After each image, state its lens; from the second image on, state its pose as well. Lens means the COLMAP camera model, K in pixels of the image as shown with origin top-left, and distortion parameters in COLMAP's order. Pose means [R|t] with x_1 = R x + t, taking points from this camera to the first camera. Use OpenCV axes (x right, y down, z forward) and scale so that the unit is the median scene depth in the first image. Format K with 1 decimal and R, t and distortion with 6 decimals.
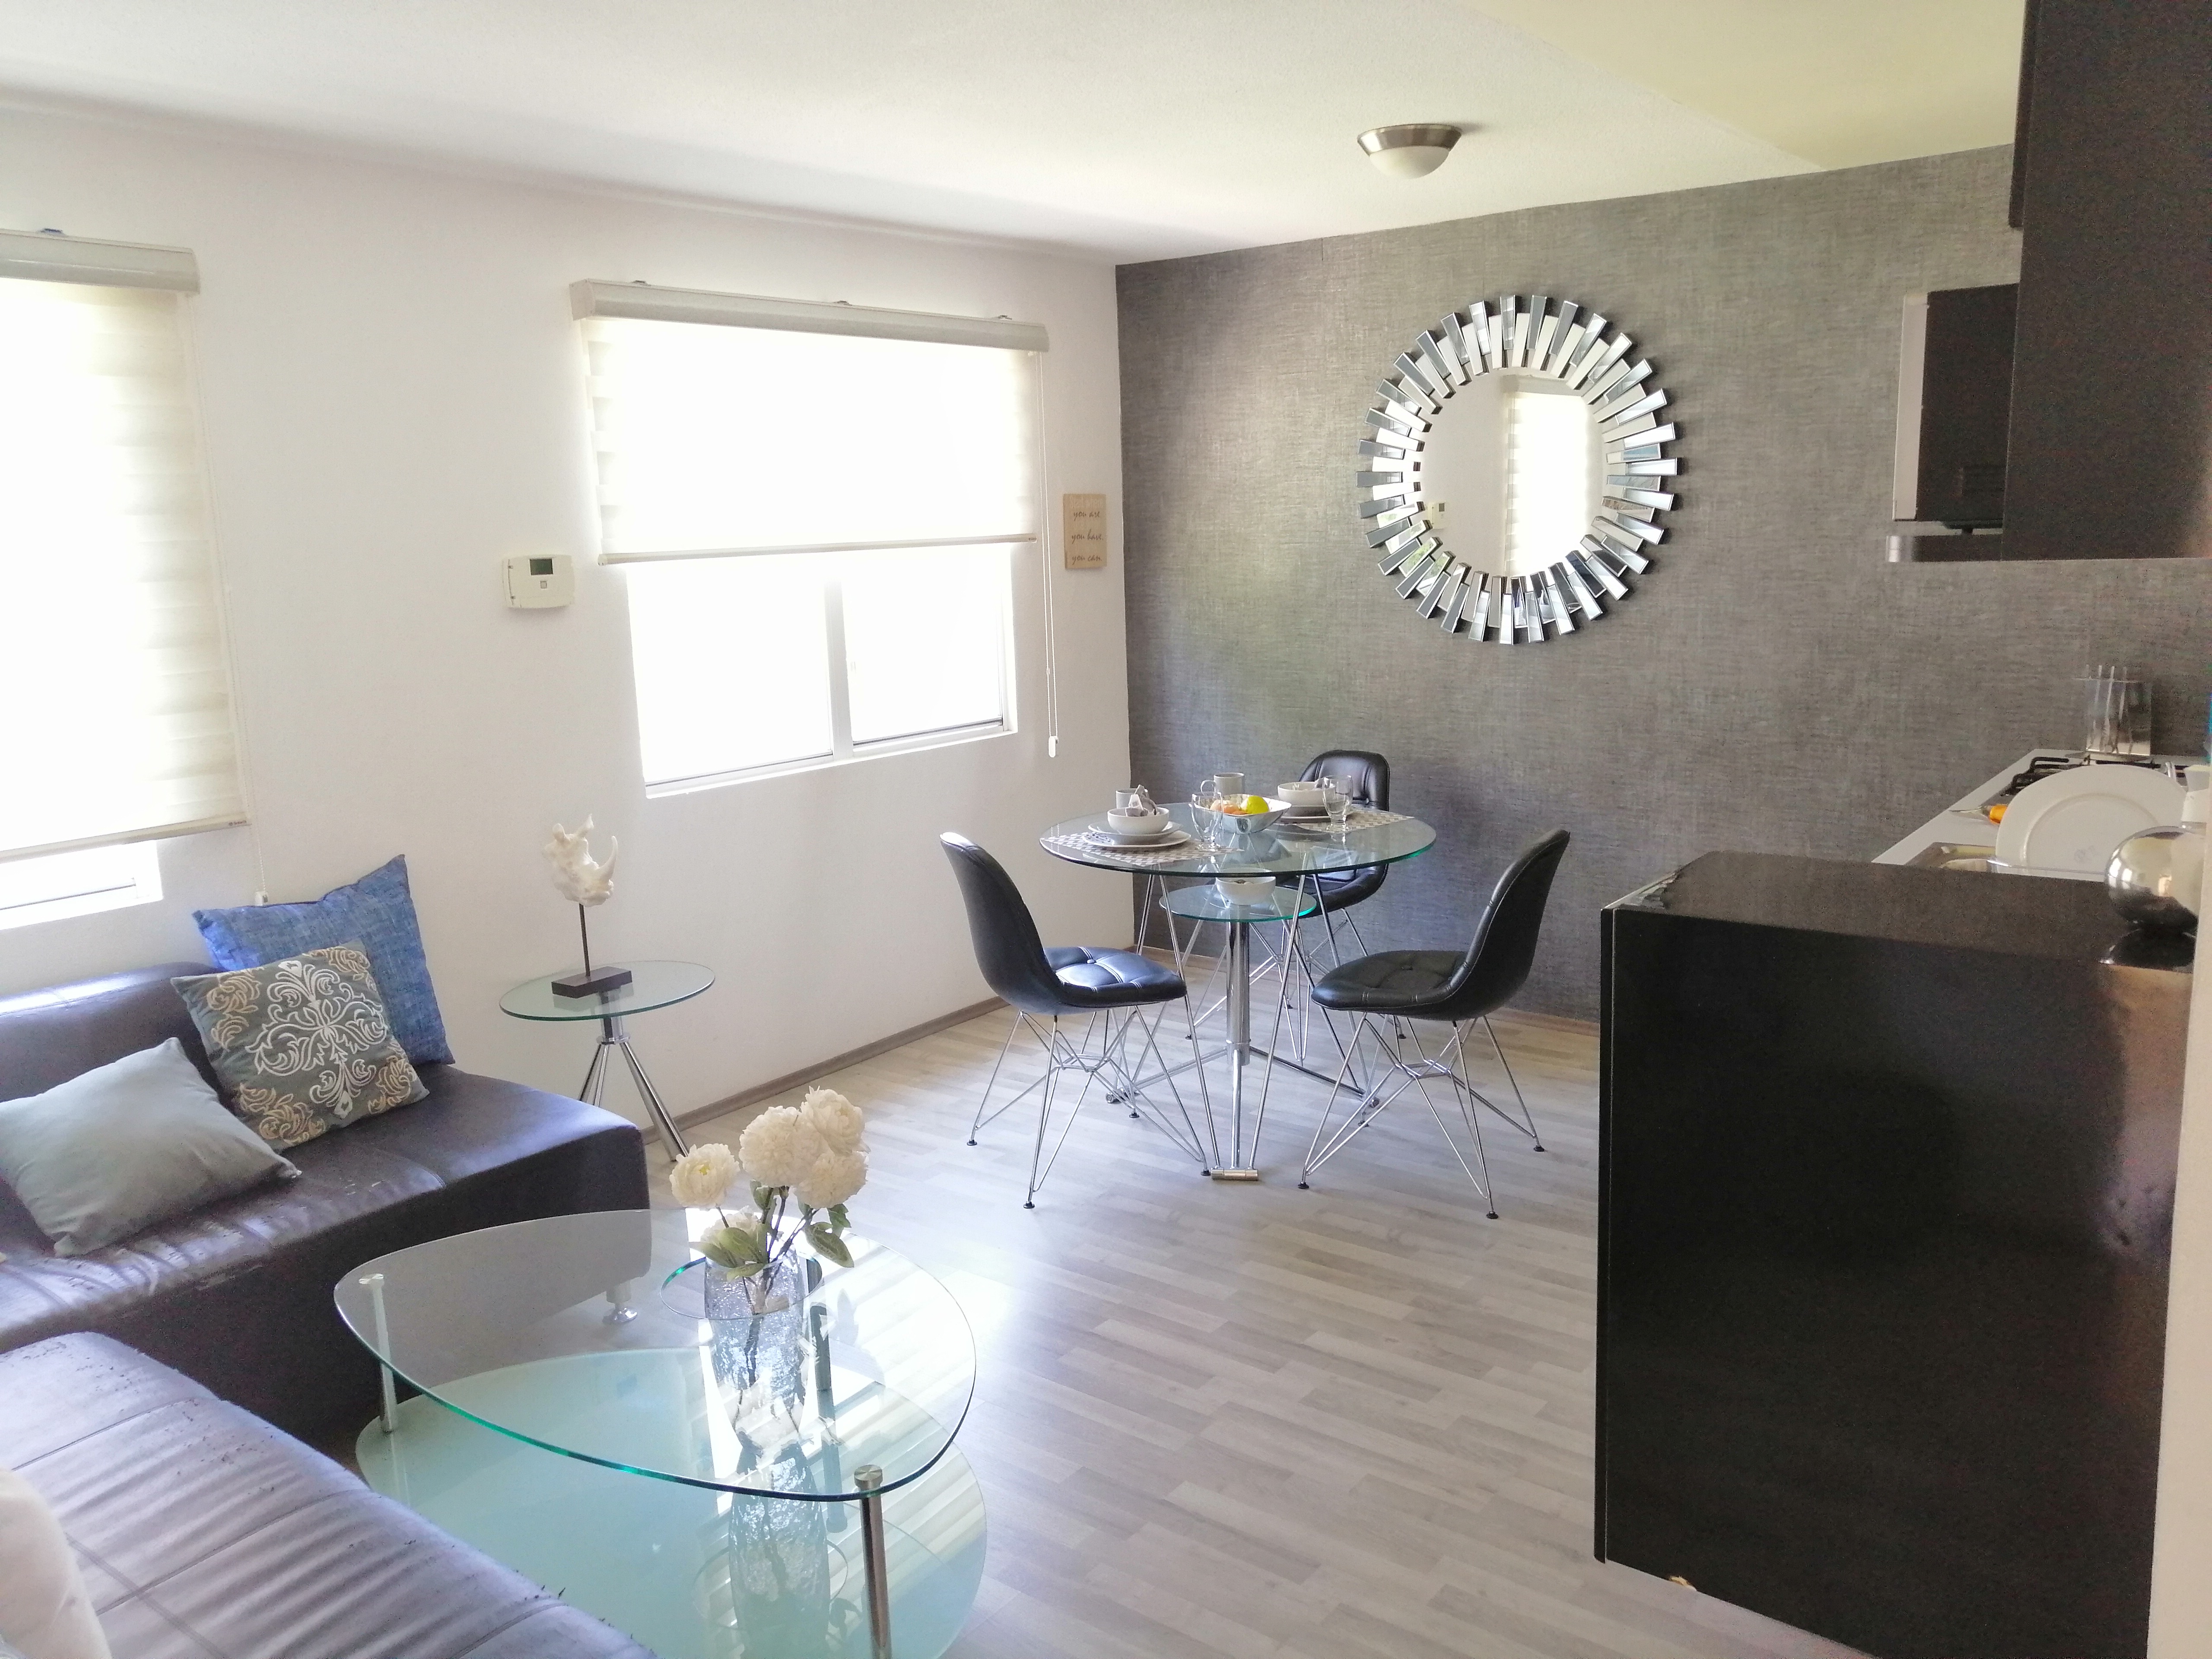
lens RADIAL K [[1728.7, 0, 1105.0], [0, 1728.7, 829.1], [0, 0, 1]] dist [-0.013323, 0.050636]
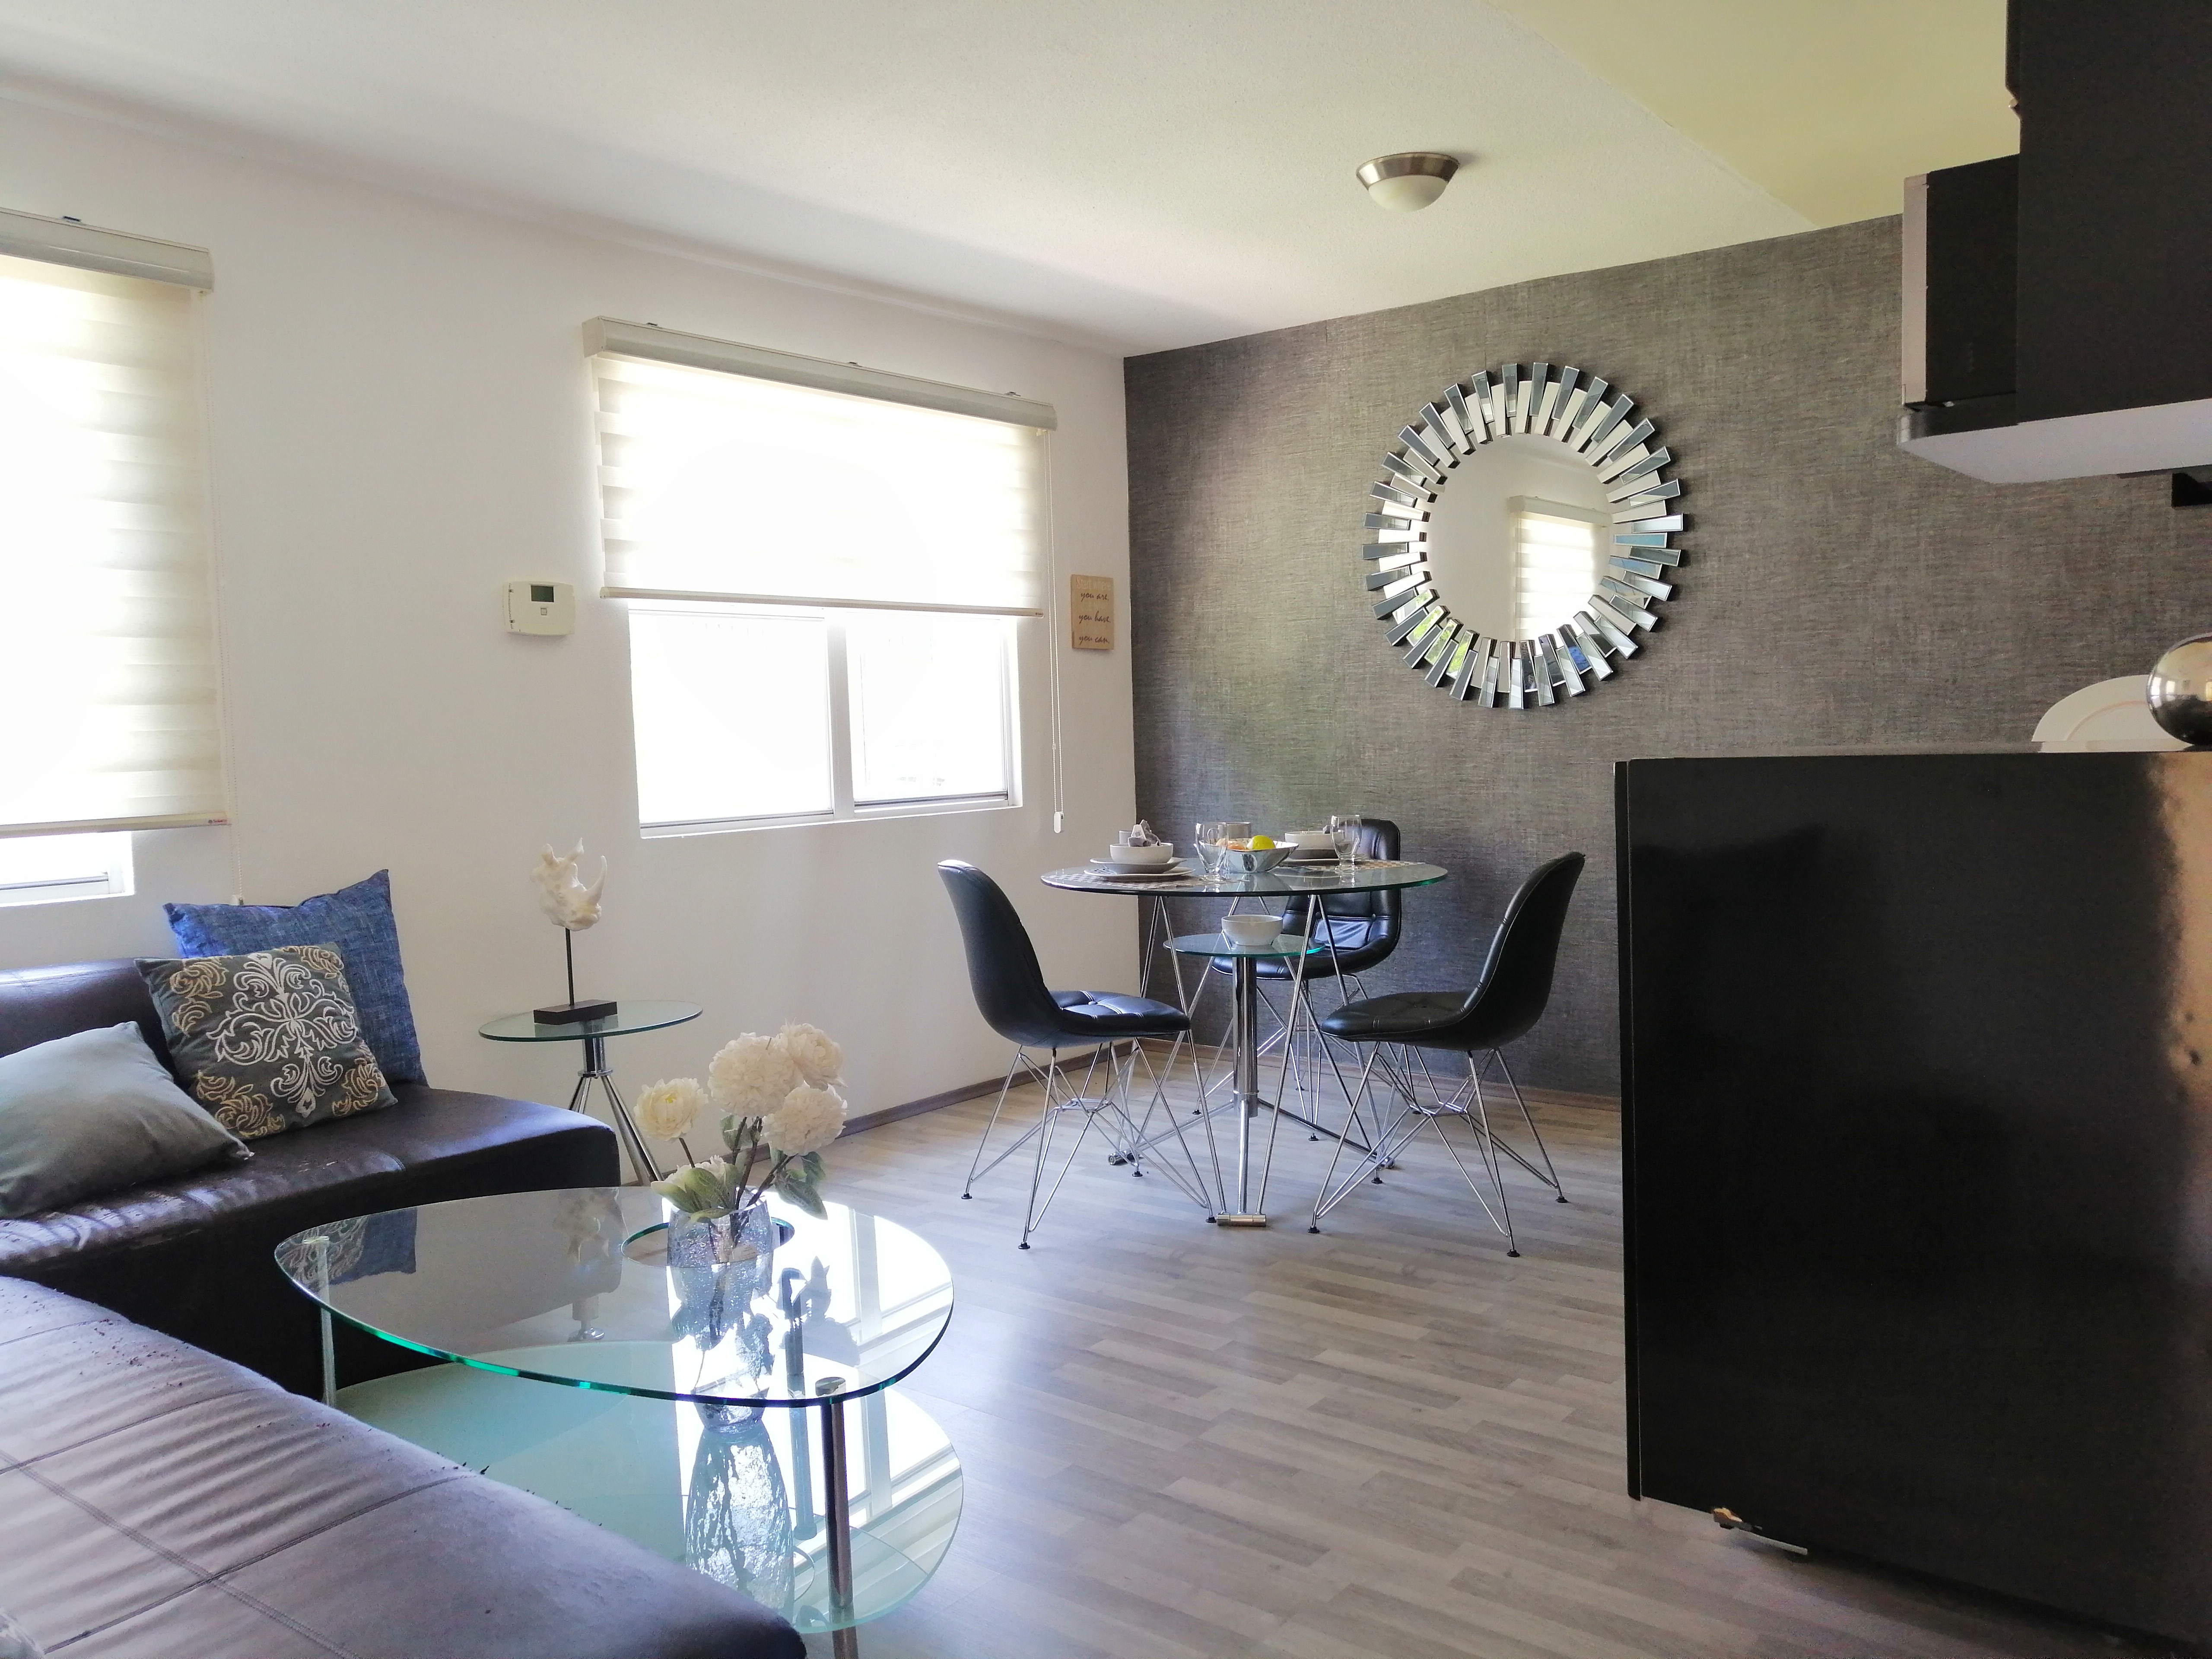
lens RADIAL K [[1728.7, 0, 1105.6], [0, 1728.7, 827.9], [0, 0, 1]] dist [-0.013323, 0.050636]
pose [[0.999948, 0.004176, -0.009306, 0.008442], [-0.005246, 0.992987, -0.118108, 0.099683], [0.008747, 0.118151, 0.992957, 0.030082]]
